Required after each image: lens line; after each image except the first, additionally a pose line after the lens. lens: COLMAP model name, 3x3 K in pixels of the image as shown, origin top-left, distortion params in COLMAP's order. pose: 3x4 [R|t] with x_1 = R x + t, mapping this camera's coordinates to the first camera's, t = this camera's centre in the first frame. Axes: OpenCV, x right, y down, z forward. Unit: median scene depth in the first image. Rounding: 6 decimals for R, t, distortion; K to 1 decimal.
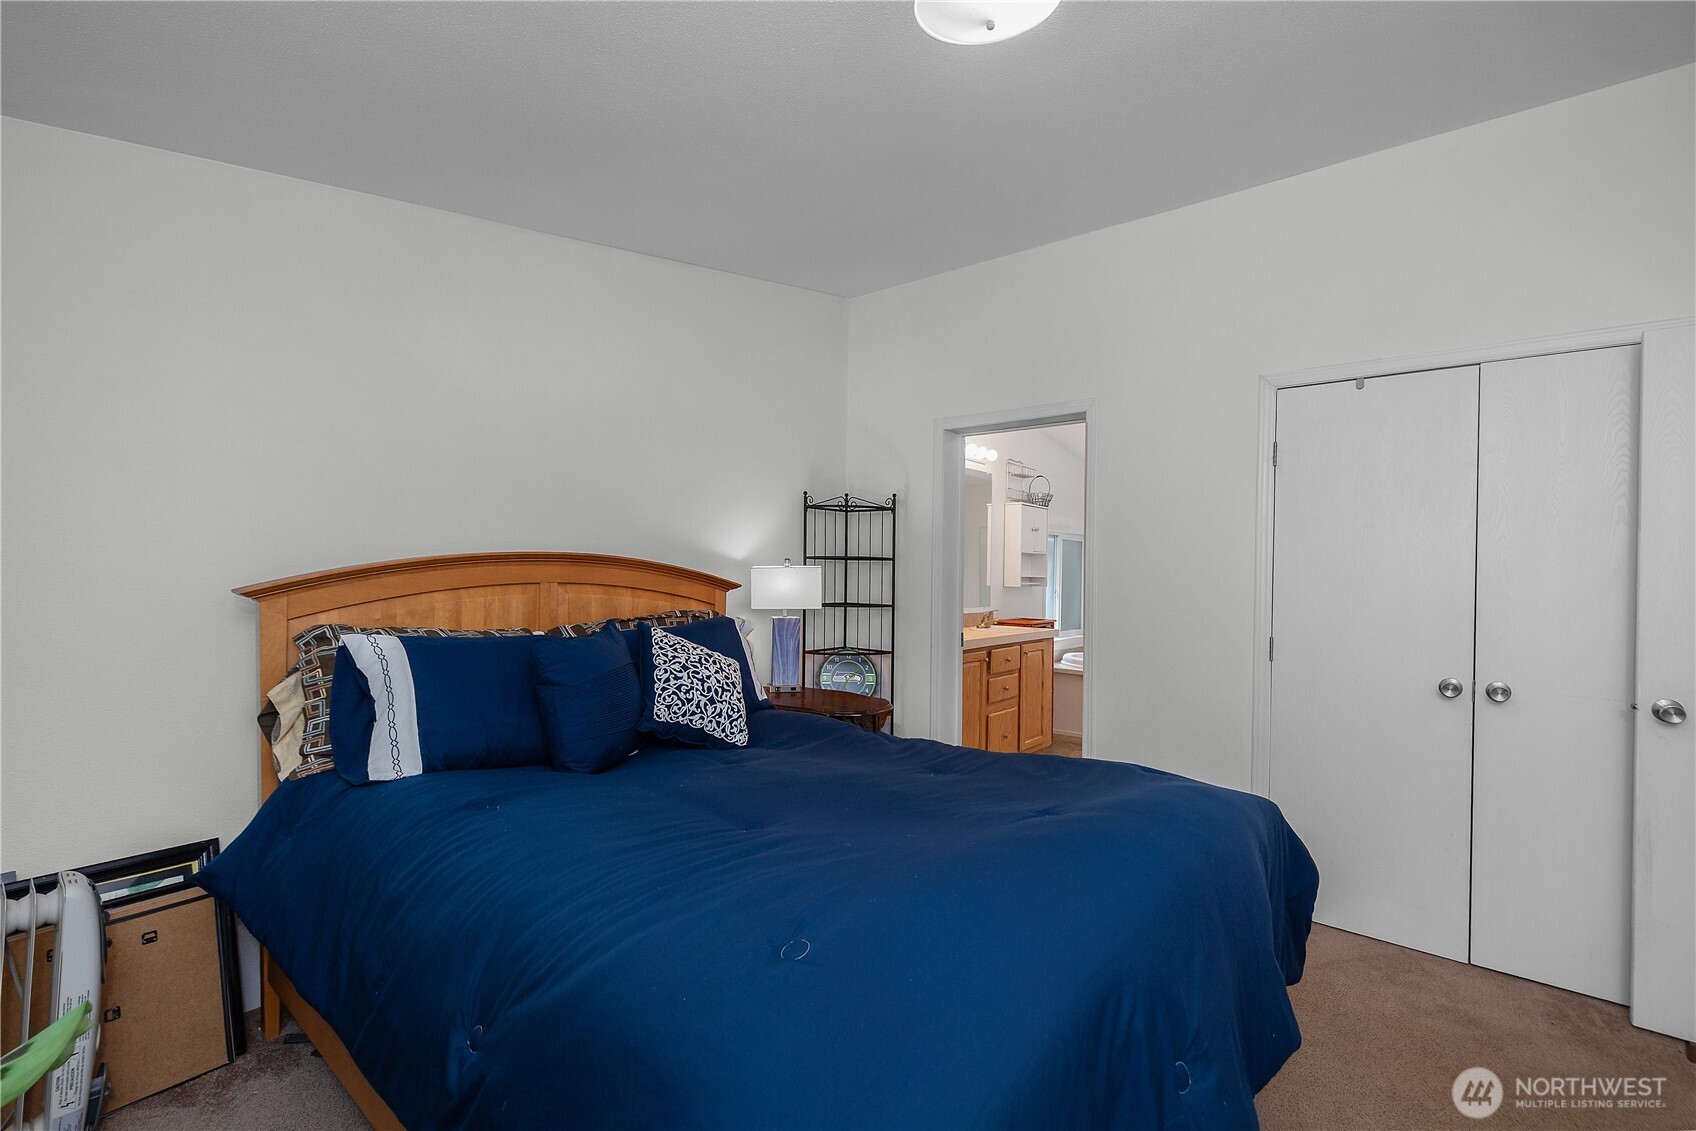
lens RADIAL K [[744.6, 0, 850.9], [0, 744.6, 568.6], [0, 0, 1]] dist [-0.003518, 0.002538]
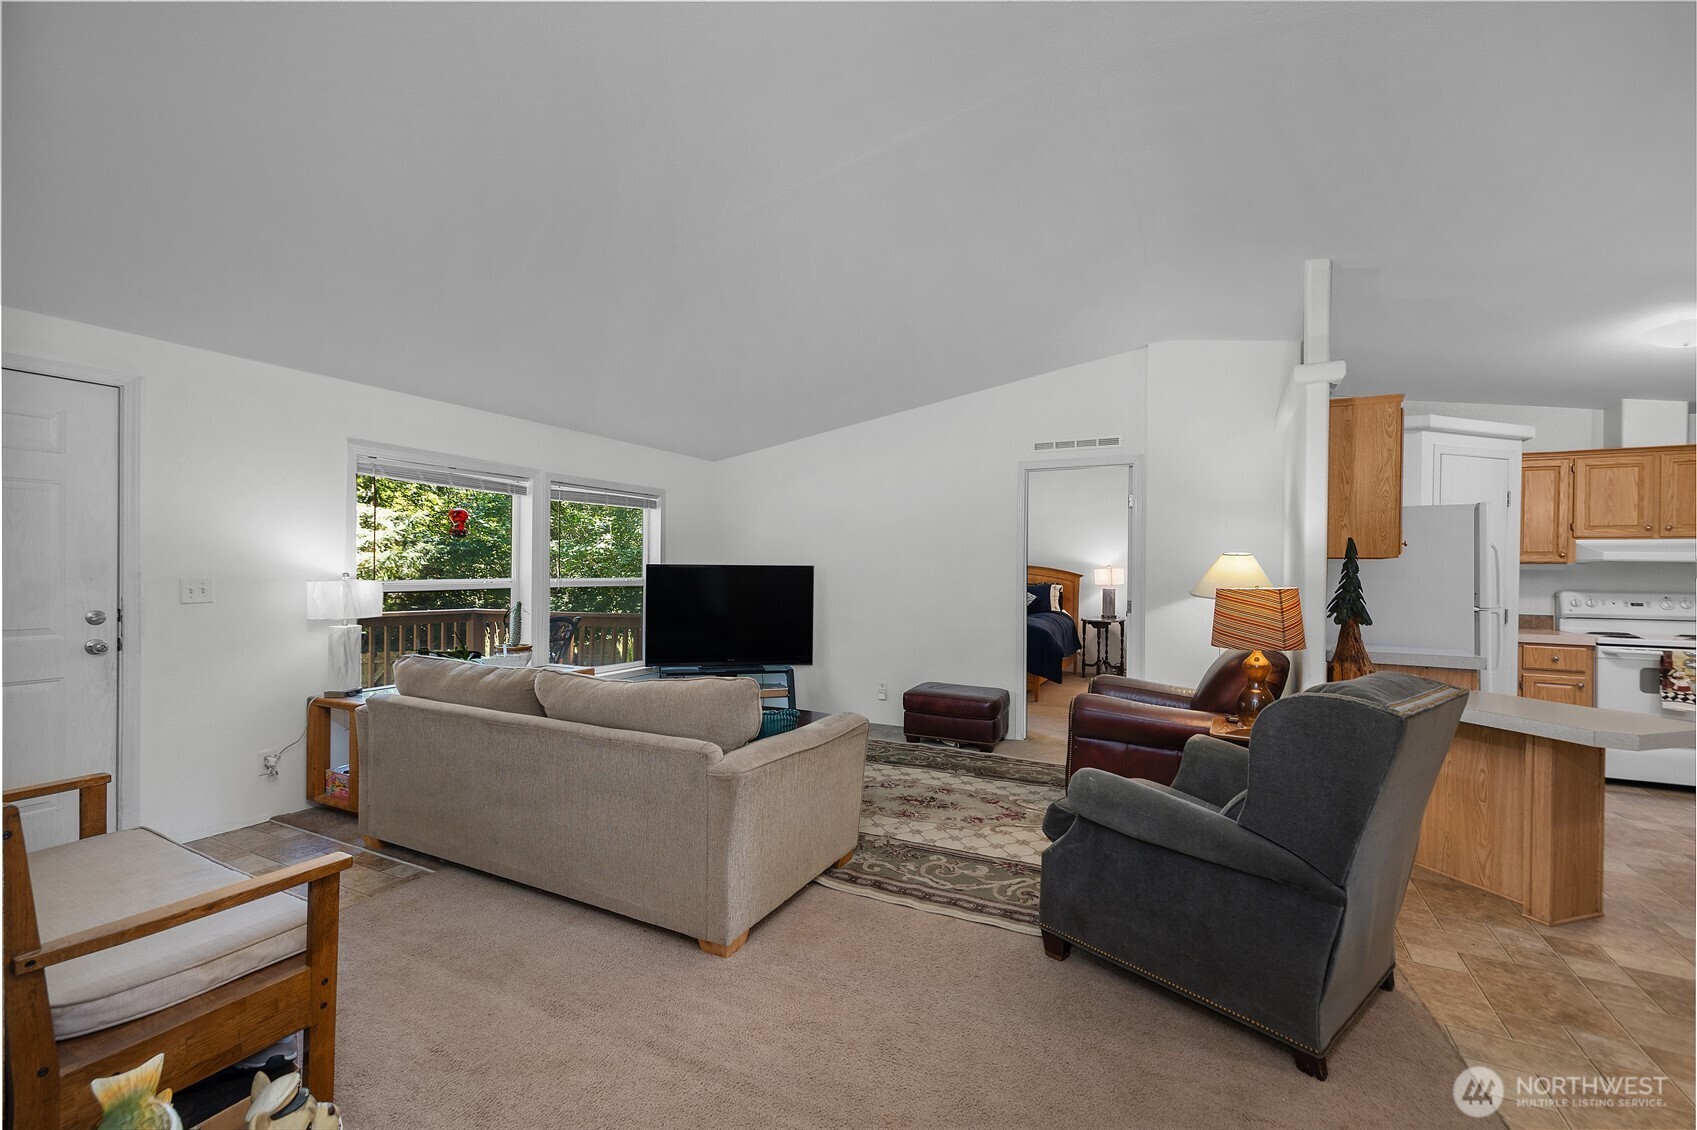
lens RADIAL K [[745.0, 0, 826.2], [0, 745.0, 571.8], [0, 0, 1]] dist [-0.003518, 0.002538]
pose [[0.218910, -0.006890, -0.975721, 2.933220], [-0.010443, 0.999901, -0.009404, 0.056142], [0.975689, 0.012248, 0.218817, -0.693494]]
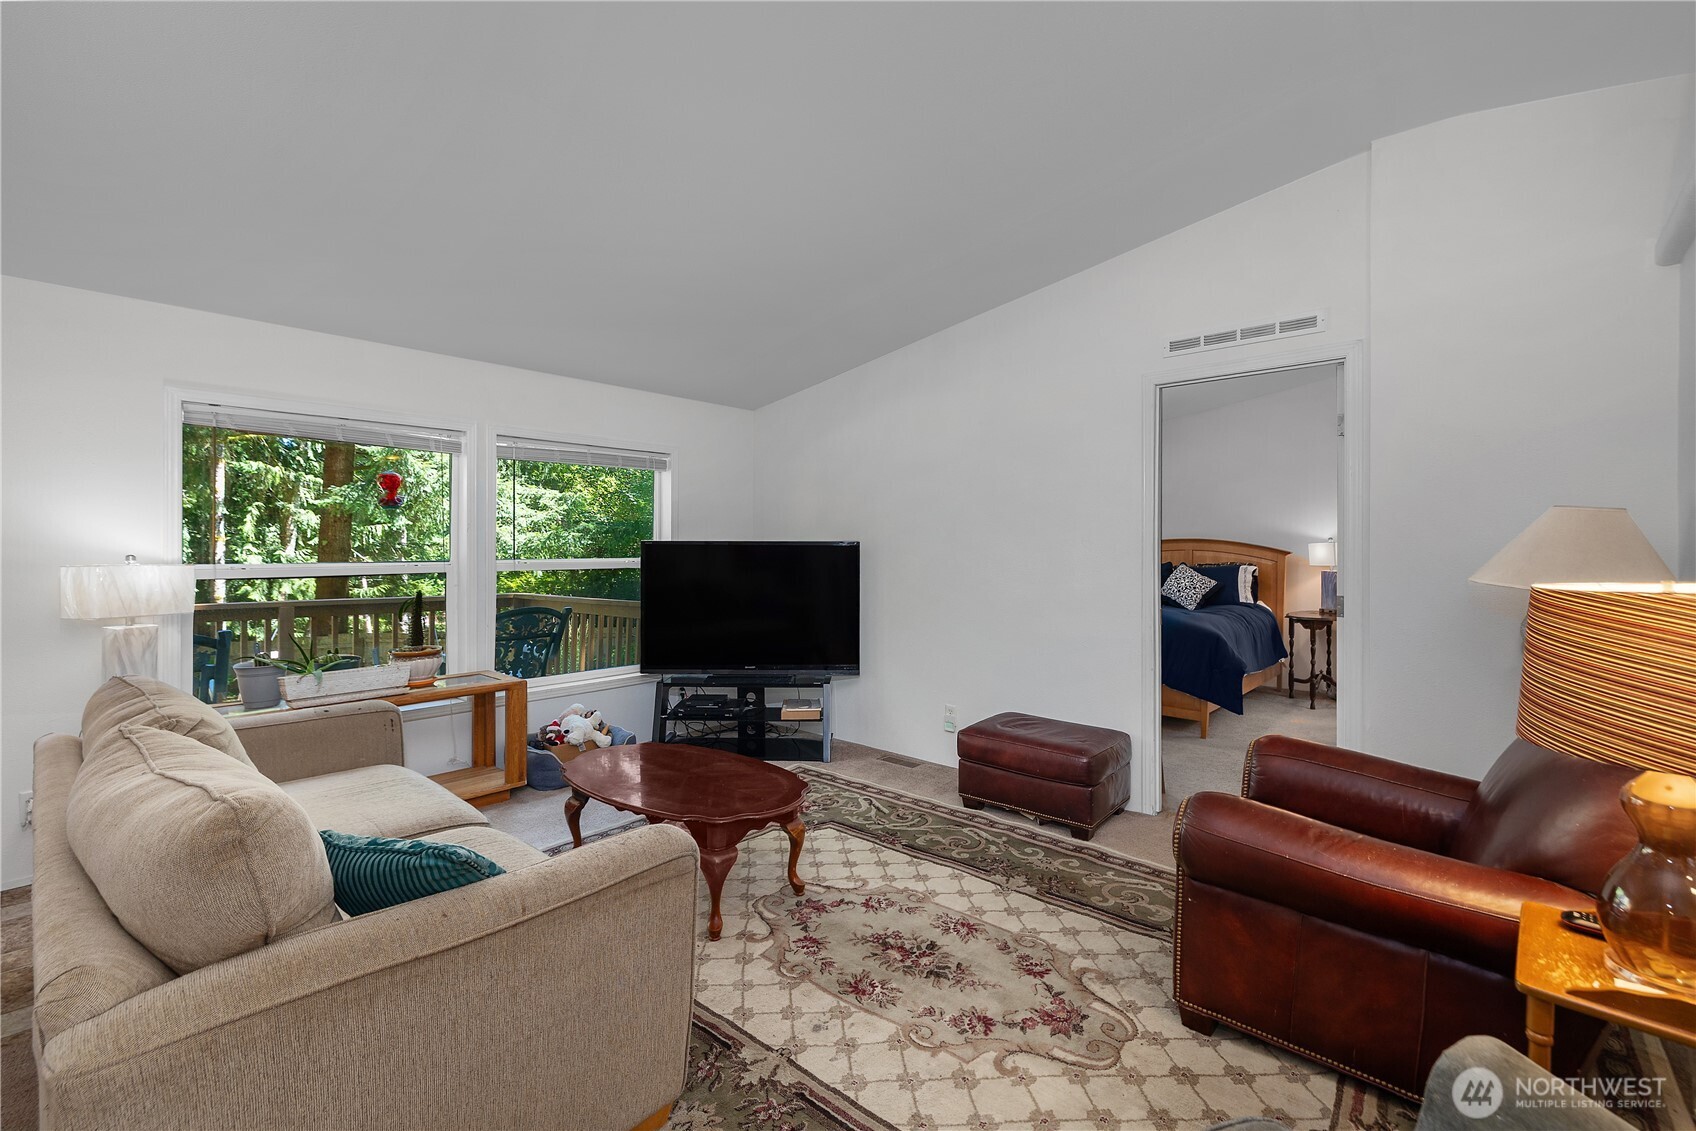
lens RADIAL K [[744.6, 0, 839.5], [0, 744.6, 547.7], [0, 0, 1]] dist [-0.003518, 0.002538]
pose [[-0.030996, -0.008863, -0.999480, 2.301986], [-0.007243, 0.999936, -0.008643, 0.044108], [0.999493, 0.006972, -0.031058, -0.172875]]
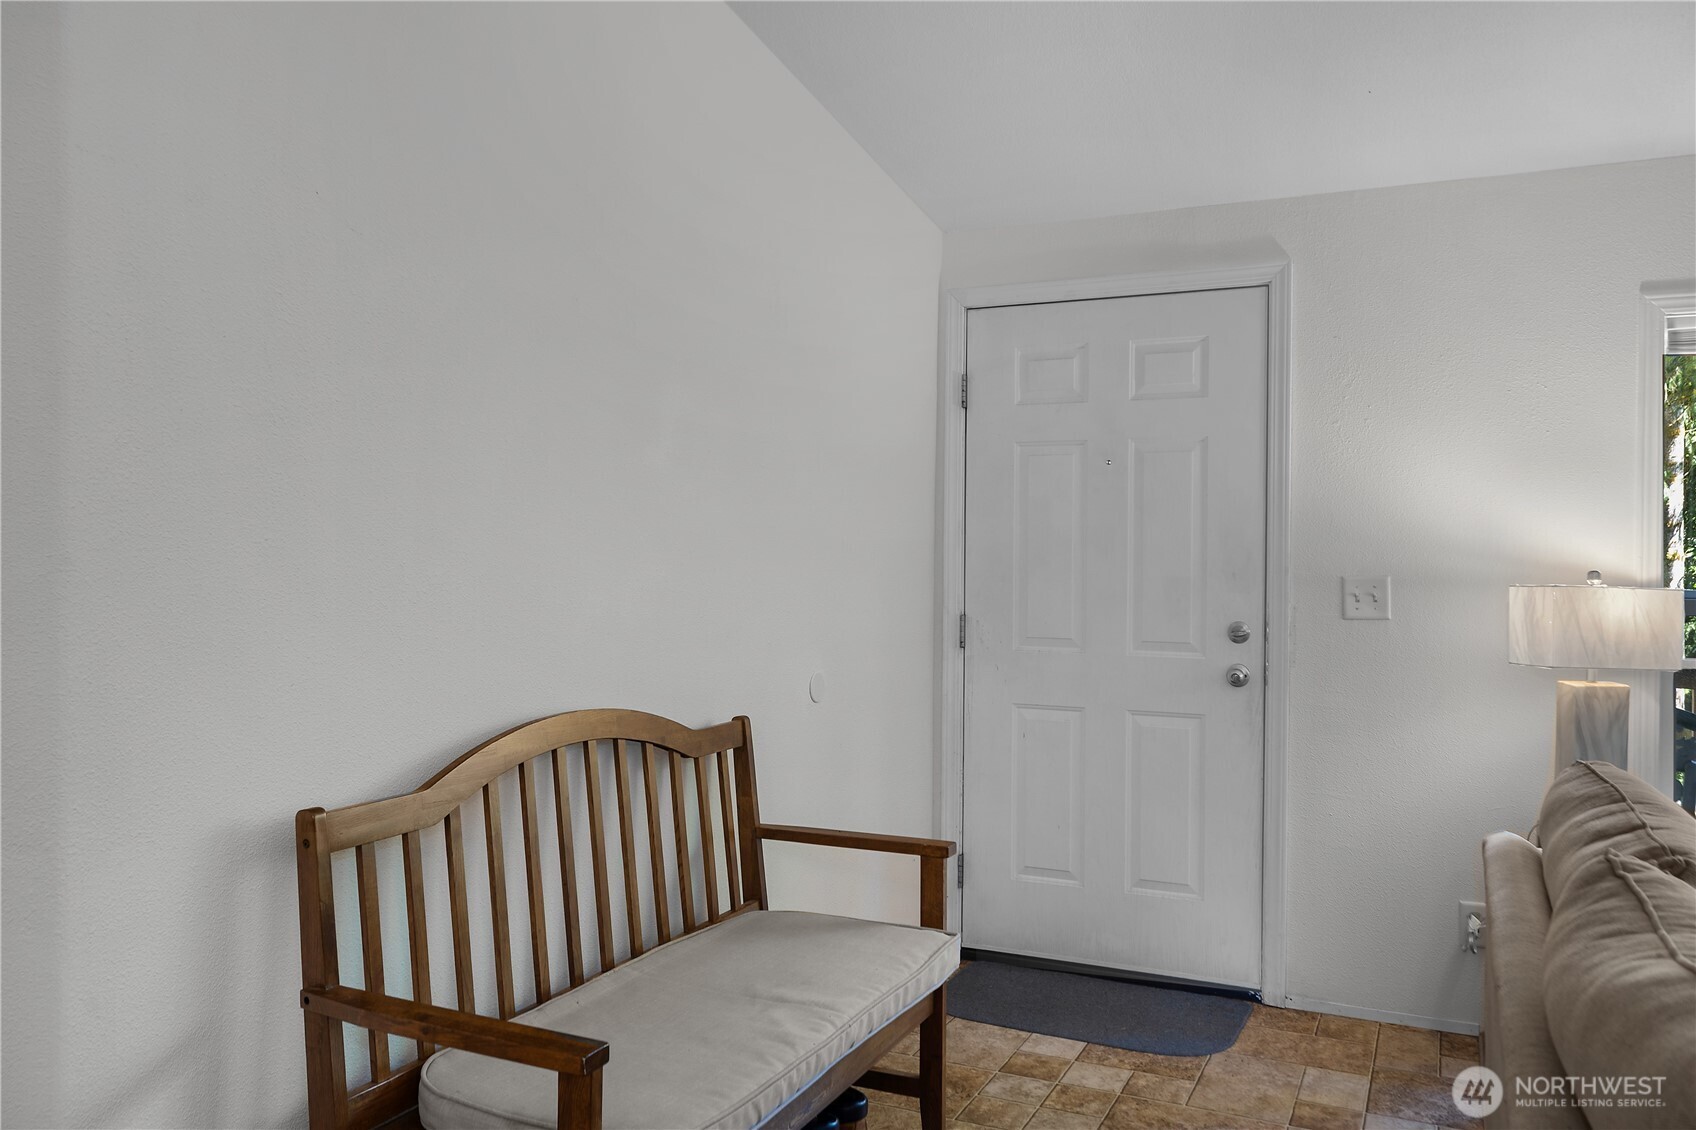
lens RADIAL K [[1273.4, 0, 843.0], [0, 1273.4, 559.8], [0, 0, 1]] dist [-0.007056, -0.001594]
pose [[-0.964098, -0.021784, -0.264652, 2.215118], [-0.023473, 0.999719, 0.003224, 0.057243], [0.264508, 0.009320, -0.964339, -0.313286]]
